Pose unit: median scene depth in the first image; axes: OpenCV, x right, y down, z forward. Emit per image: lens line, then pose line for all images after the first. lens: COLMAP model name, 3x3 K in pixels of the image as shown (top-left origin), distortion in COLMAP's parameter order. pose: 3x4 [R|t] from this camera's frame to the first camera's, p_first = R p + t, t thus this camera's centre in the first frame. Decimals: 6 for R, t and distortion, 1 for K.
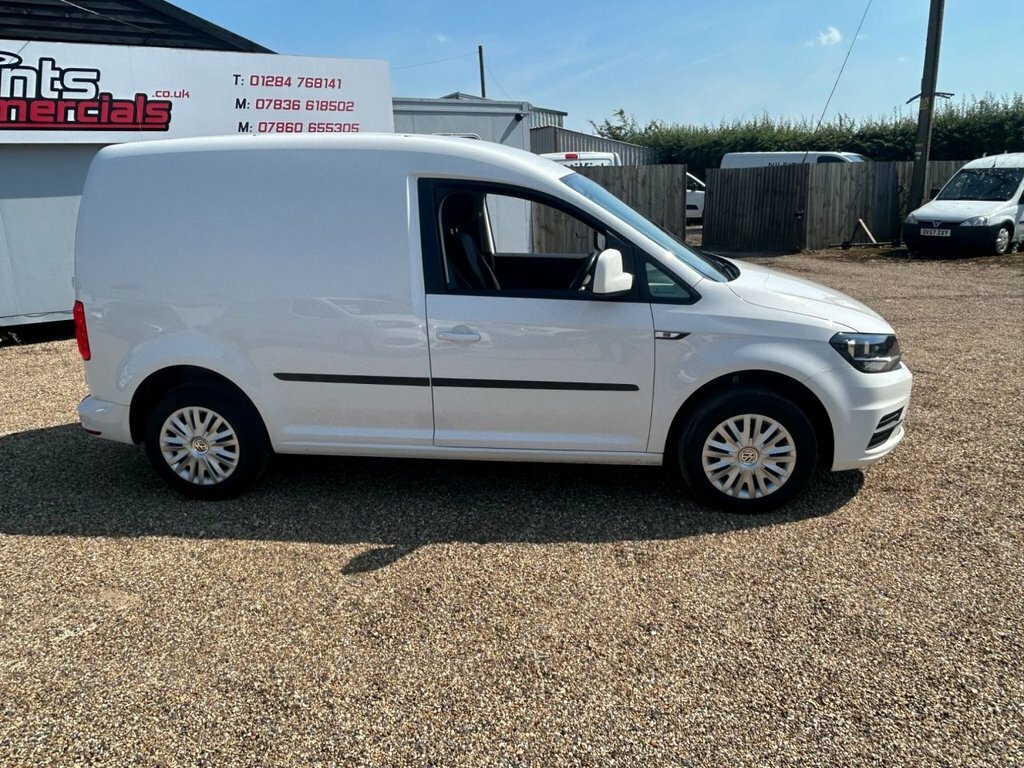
lens RADIAL K [[748.0, 0, 516.7], [0, 748.0, 383.5], [0, 0, 1]] dist [0.005870, -0.012853]
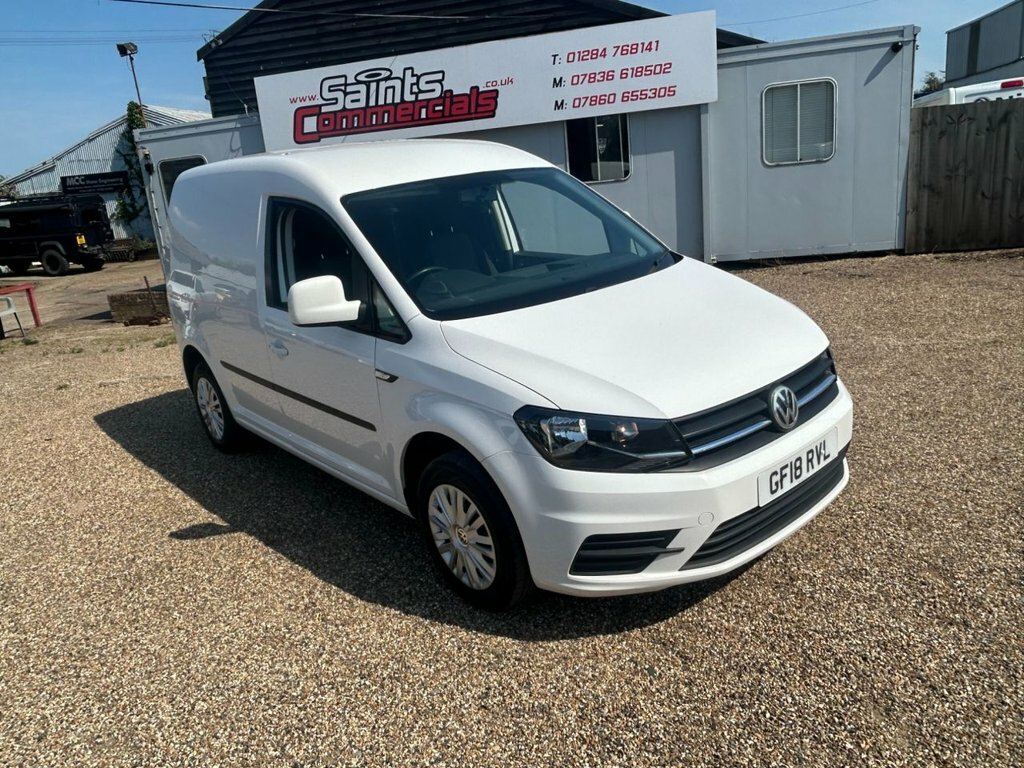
lens RADIAL K [[748.0, 0, 514.0], [0, 748.0, 386.5], [0, 0, 1]] dist [0.005870, -0.012853]
pose [[0.733027, 0.147577, -0.663998, 0.385391], [-0.097840, 0.988905, 0.111778, -0.070999], [0.673126, -0.016970, 0.739333, 0.196383]]
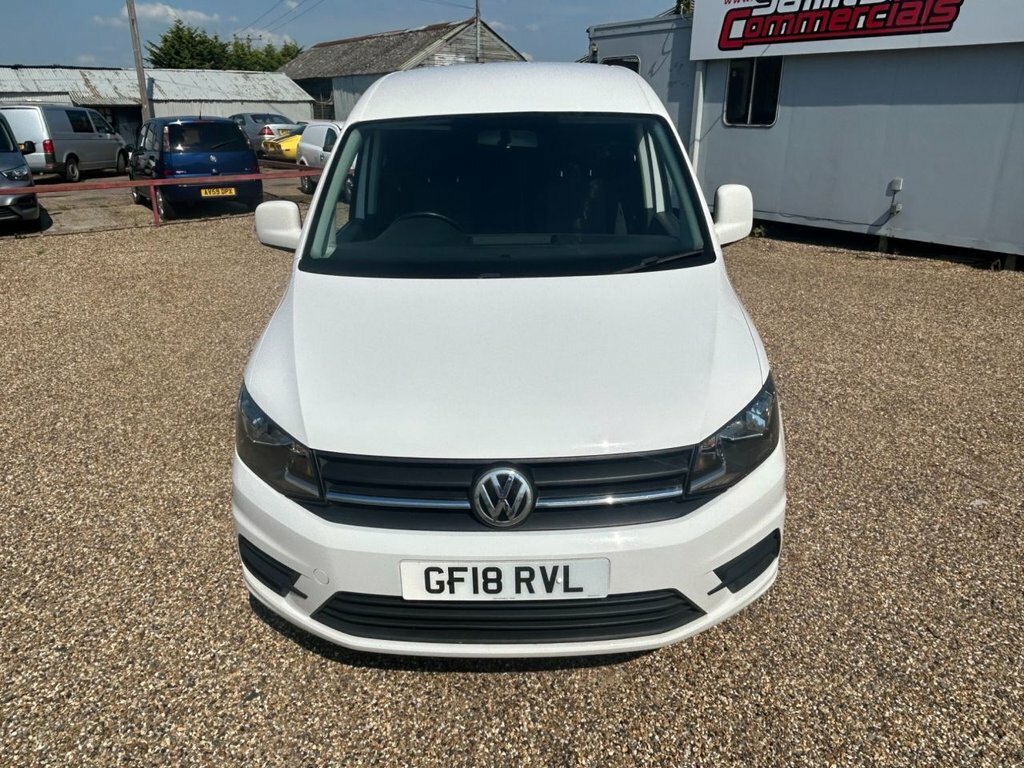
lens RADIAL K [[748.0, 0, 514.2], [0, 748.0, 386.4], [0, 0, 1]] dist [0.005870, -0.012853]
pose [[0.105746, 0.382377, -0.917935, 0.462973], [-0.252699, 0.903140, 0.347103, -0.153612], [0.961749, 0.195257, 0.192130, 0.473948]]
